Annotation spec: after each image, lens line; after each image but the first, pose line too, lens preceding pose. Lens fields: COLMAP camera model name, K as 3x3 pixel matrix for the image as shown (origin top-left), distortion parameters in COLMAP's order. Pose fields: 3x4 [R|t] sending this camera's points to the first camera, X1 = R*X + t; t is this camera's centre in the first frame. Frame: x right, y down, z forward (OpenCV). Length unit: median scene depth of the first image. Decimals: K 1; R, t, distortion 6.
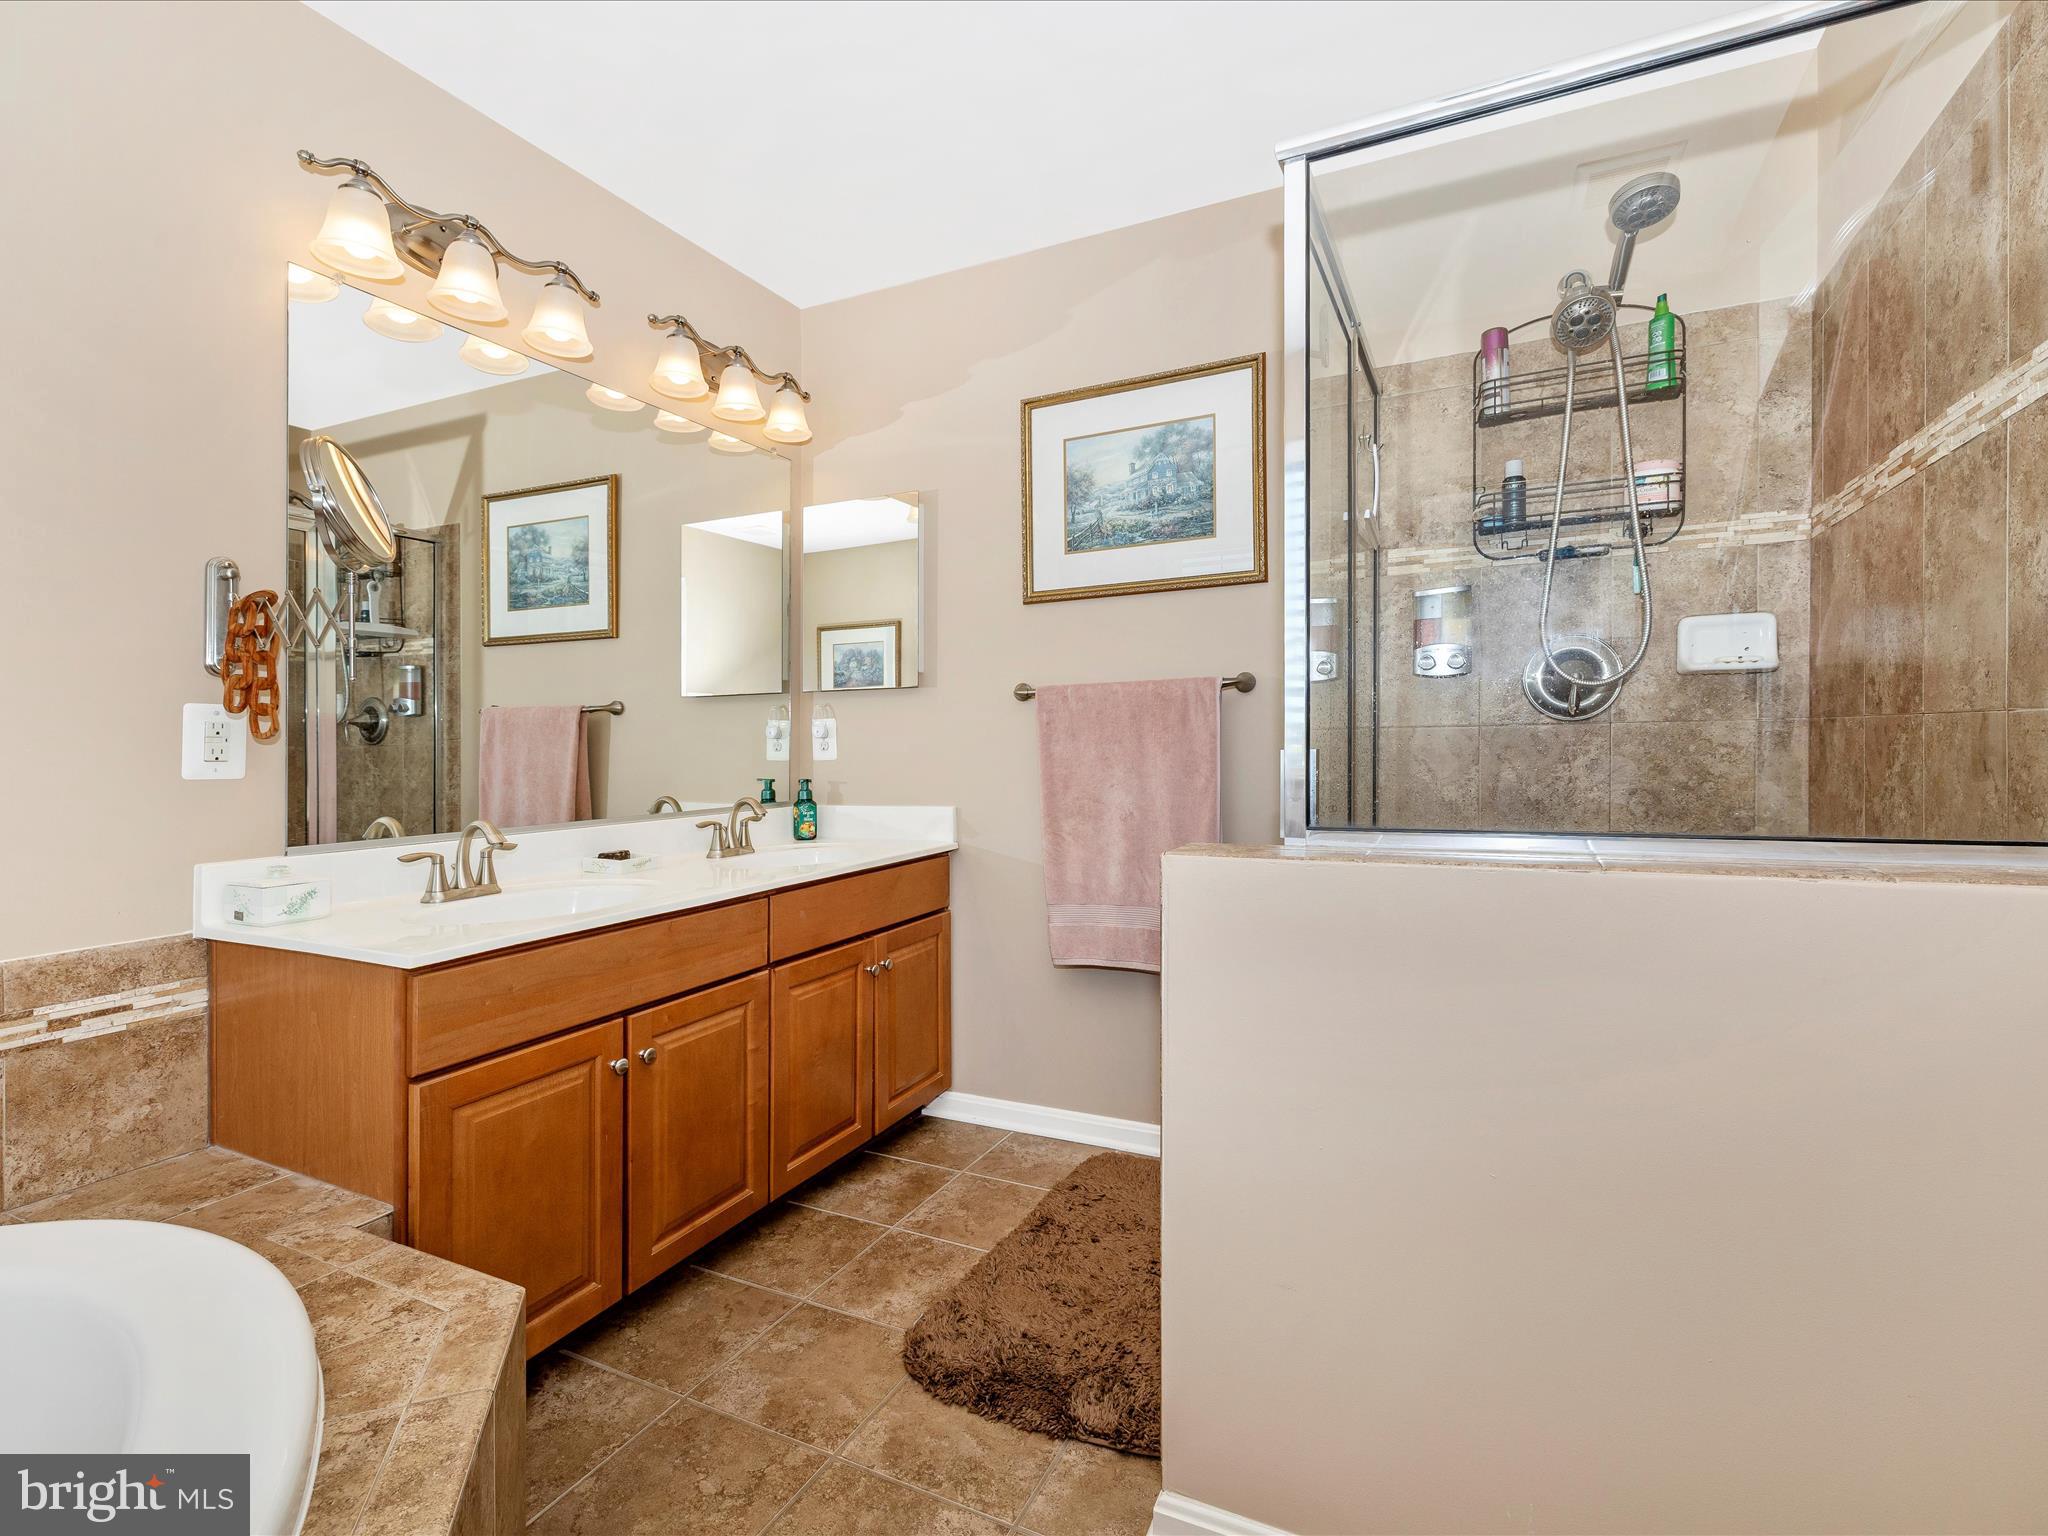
lens RADIAL K [[981.6, 0, 1029.4], [0, 981.6, 779.8], [0, 0, 1]] dist [-0.001317, 0.000140]
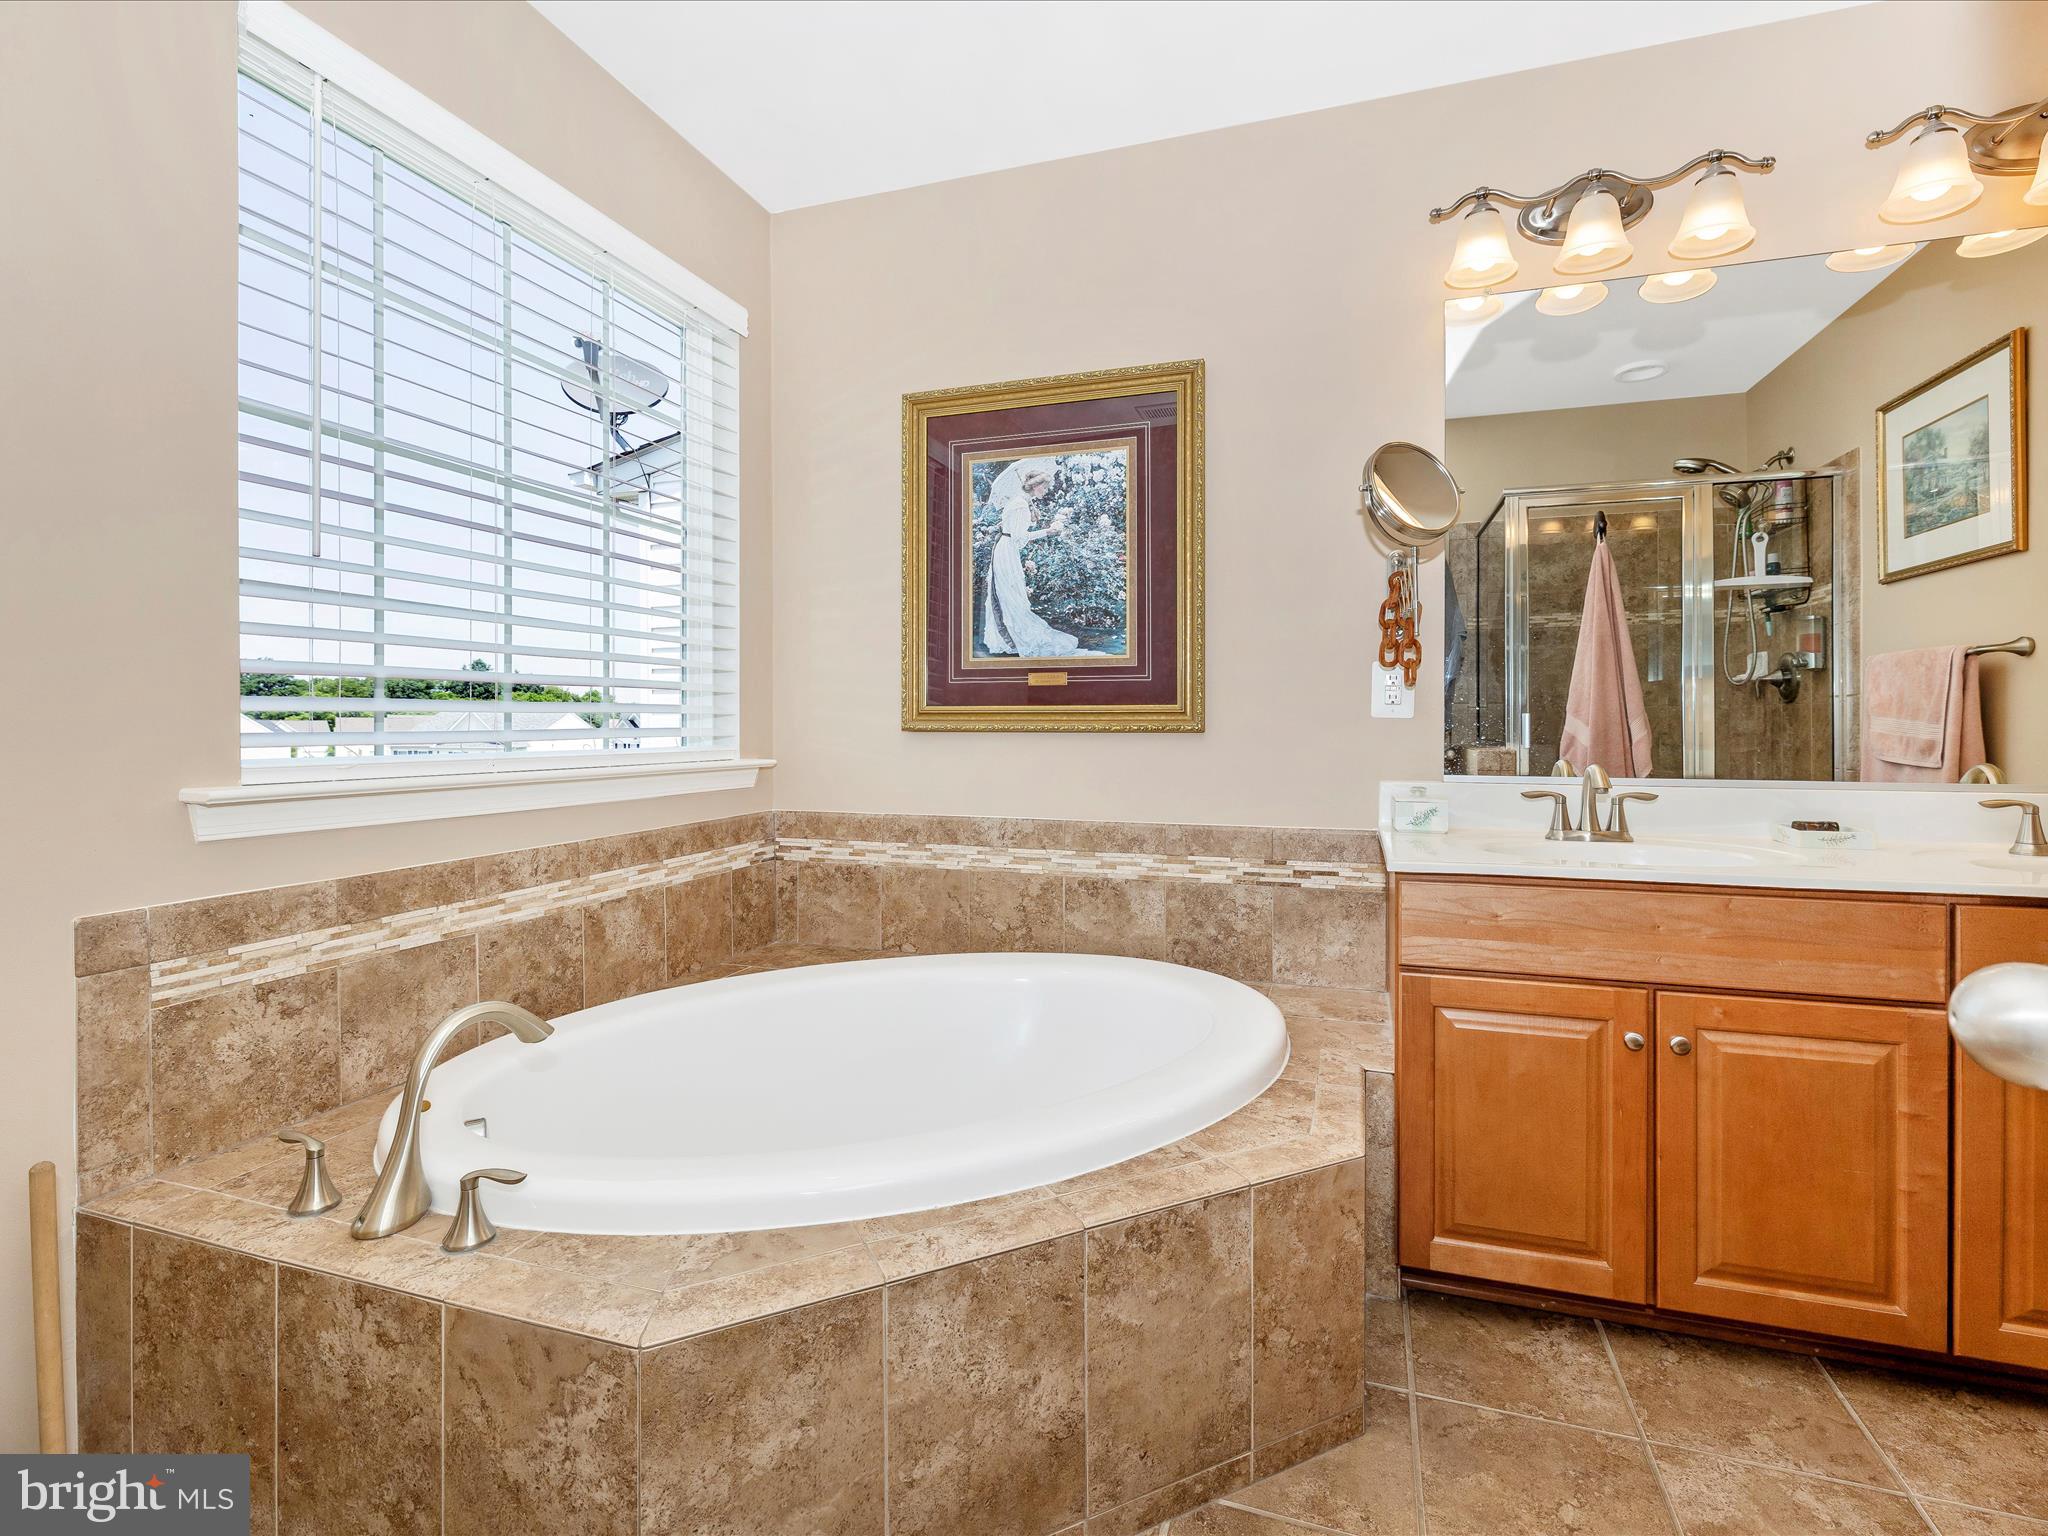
lens RADIAL K [[974.1, 0, 1026.7], [0, 974.1, 748.7], [0, 0, 1]] dist [0.001253, -0.000288]
pose [[0.115796, 0.037837, -0.992552, 0.379981], [-0.040934, 0.998607, 0.033292, 0.015564], [0.992429, 0.036774, 0.117183, 0.313273]]
